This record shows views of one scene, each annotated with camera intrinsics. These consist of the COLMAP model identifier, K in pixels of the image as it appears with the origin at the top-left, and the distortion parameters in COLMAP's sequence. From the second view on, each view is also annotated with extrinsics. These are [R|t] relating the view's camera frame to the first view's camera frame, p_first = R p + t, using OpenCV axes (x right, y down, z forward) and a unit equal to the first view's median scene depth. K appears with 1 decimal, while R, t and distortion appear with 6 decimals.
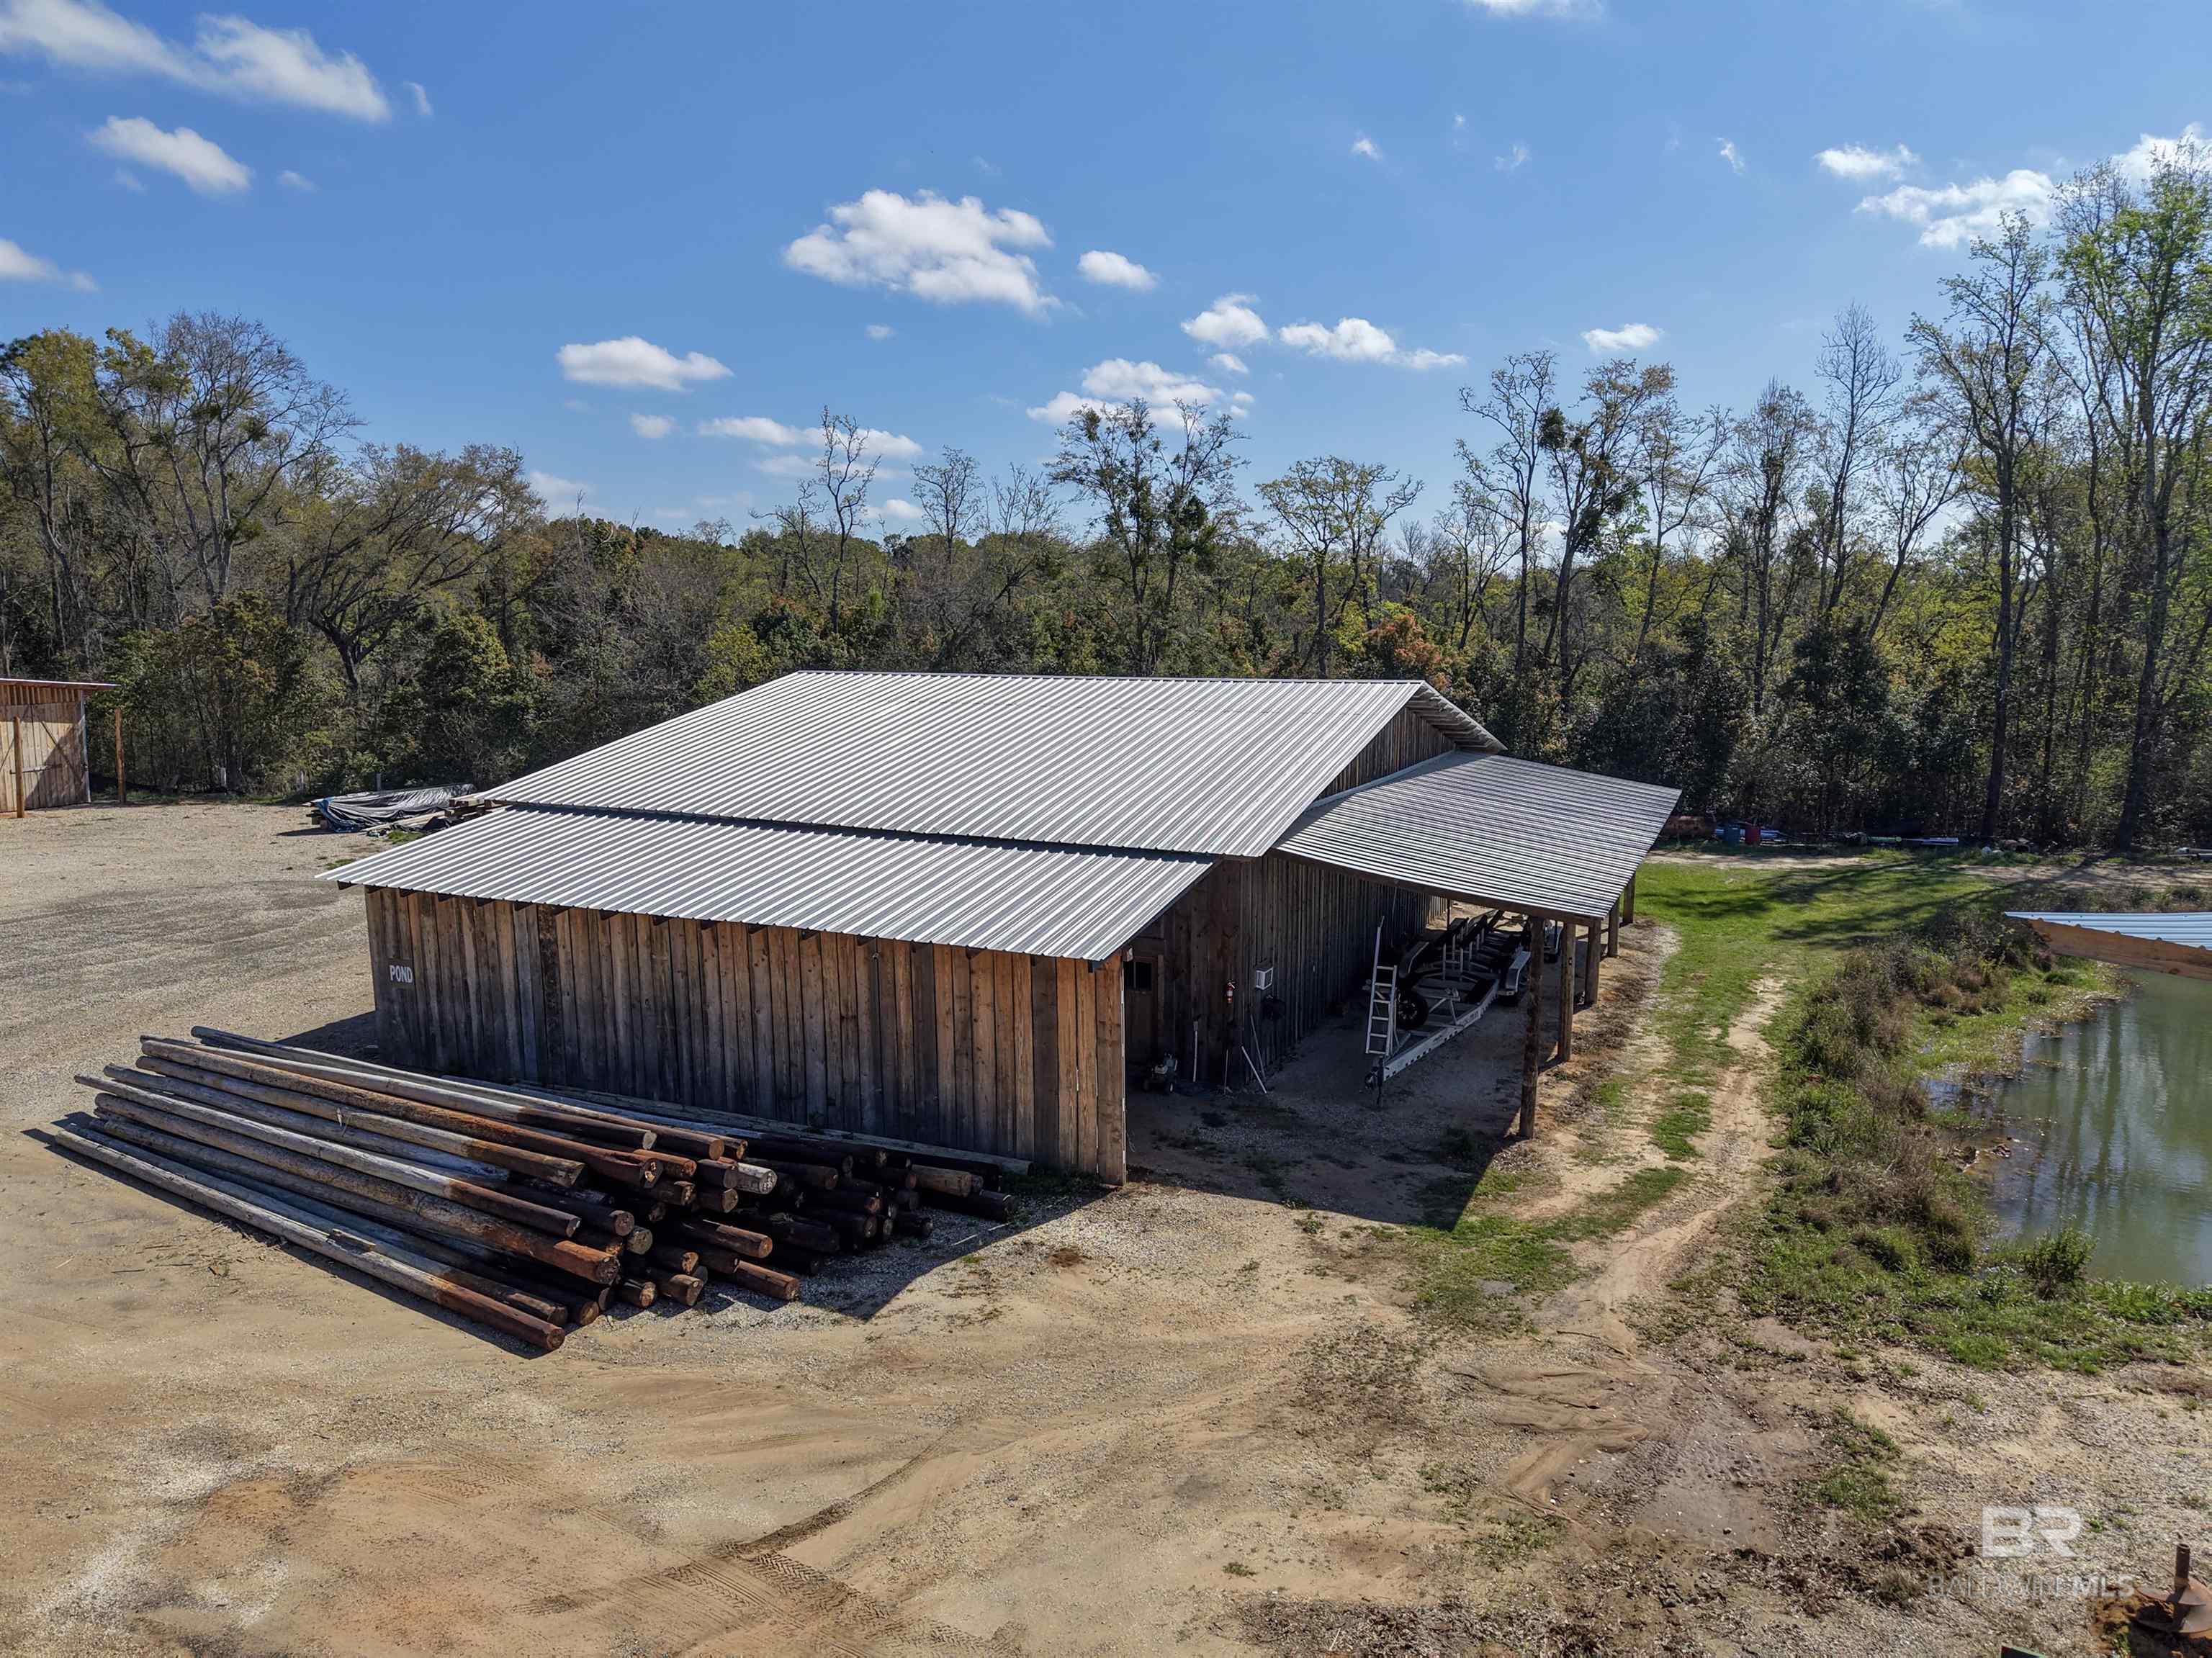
lens RADIAL K [[1486.3, 0, 1106.0], [0, 1486.3, 829.0], [0, 0, 1]] dist [0.026830, -0.025939]
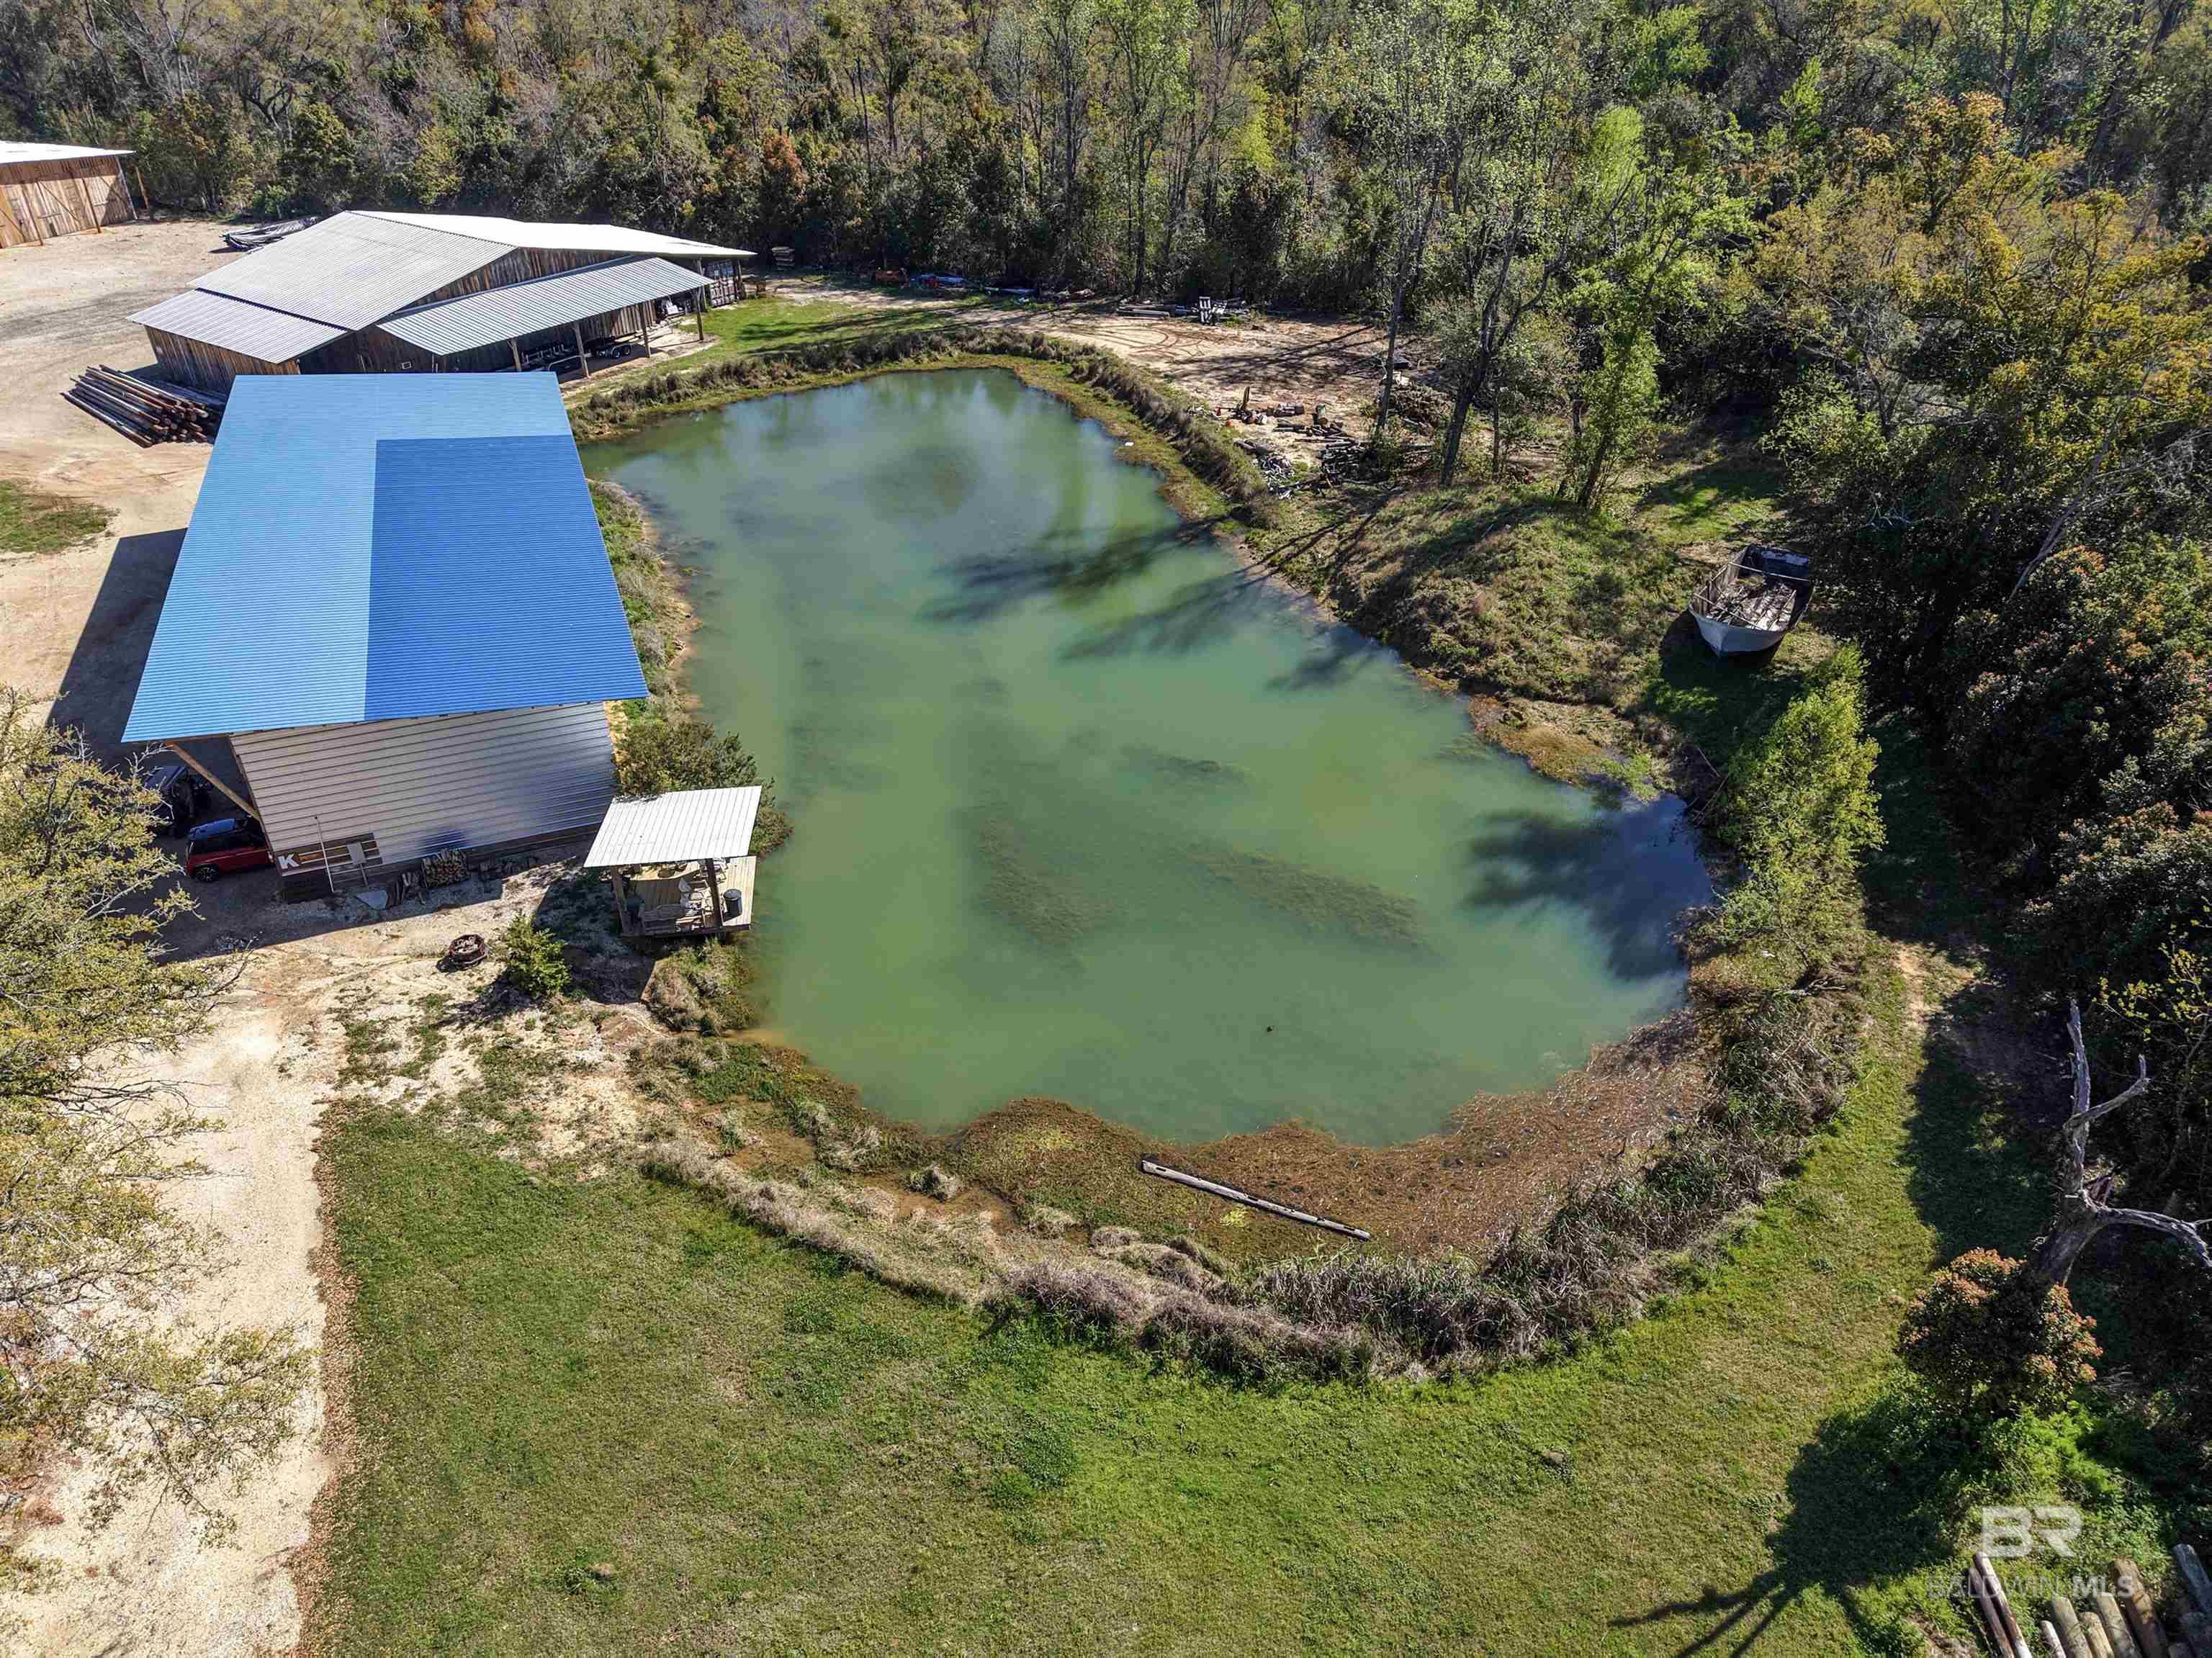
lens RADIAL K [[1486.3, 0, 1106.0], [0, 1486.3, 829.0], [0, 0, 1]] dist [0.026830, -0.025939]
pose [[0.987707, 0.086819, -0.129991, 2.214405], [-0.022266, 0.901240, 0.432748, -0.445757], [0.154724, -0.424533, 0.892094, -2.157650]]
